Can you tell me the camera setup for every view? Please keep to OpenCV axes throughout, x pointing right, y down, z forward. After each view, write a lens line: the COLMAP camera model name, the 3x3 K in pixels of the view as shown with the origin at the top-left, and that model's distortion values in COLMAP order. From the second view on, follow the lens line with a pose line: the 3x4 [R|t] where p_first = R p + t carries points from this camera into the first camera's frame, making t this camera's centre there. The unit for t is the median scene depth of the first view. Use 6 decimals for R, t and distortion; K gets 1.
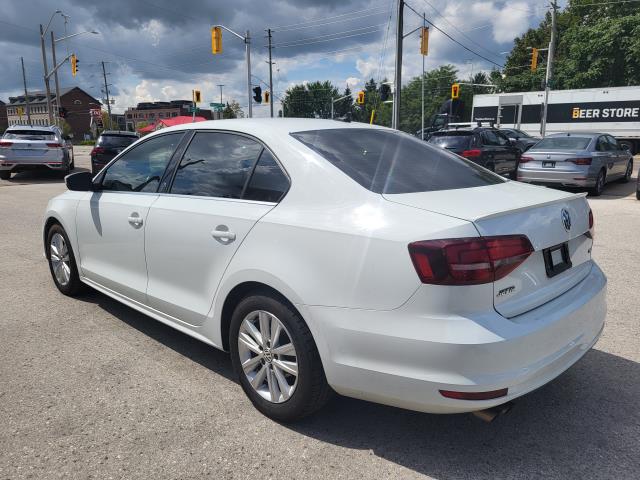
lens RADIAL K [[488.5, 0, 326.9], [0, 488.5, 237.1], [0, 0, 1]] dist [0.045496, -0.022336]
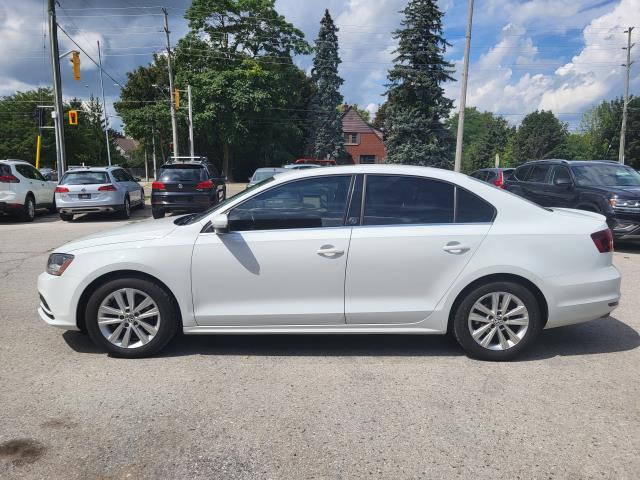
lens RADIAL K [[488.5, 0, 324.1], [0, 488.5, 238.7], [0, 0, 1]] dist [0.045496, -0.022336]
pose [[0.709577, -0.090381, 0.698807, -1.541627], [0.128466, 0.991712, -0.002182, -0.080817], [-0.692818, 0.091321, 0.715307, 0.242279]]
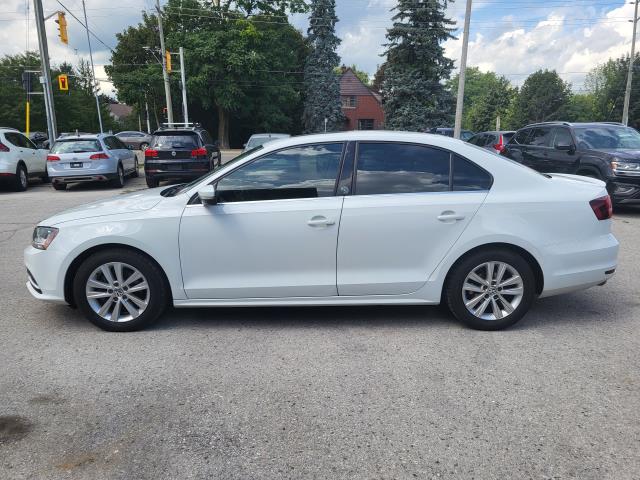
lens RADIAL K [[488.5, 0, 323.4], [0, 488.5, 245.3], [0, 0, 1]] dist [0.045496, -0.022336]
pose [[0.708605, -0.154972, 0.688377, -1.495973], [0.138658, 0.987144, 0.079500, -0.090369], [-0.691848, 0.039115, 0.720983, 0.250709]]
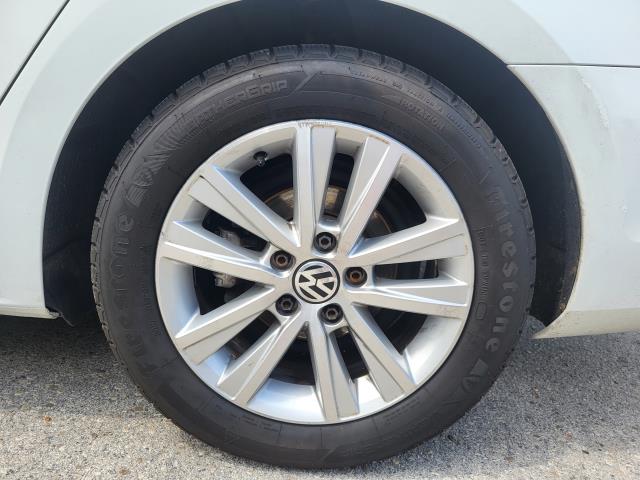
lens RADIAL K [[488.5, 0, 318.3], [0, 488.5, 237.3], [0, 0, 1]] dist [0.045496, -0.022336]
pose [[0.705735, -0.117086, 0.698734, -0.318104], [0.017697, 0.988855, 0.147827, 0.168308], [-0.708255, -0.091961, 0.699941, 0.778844]]
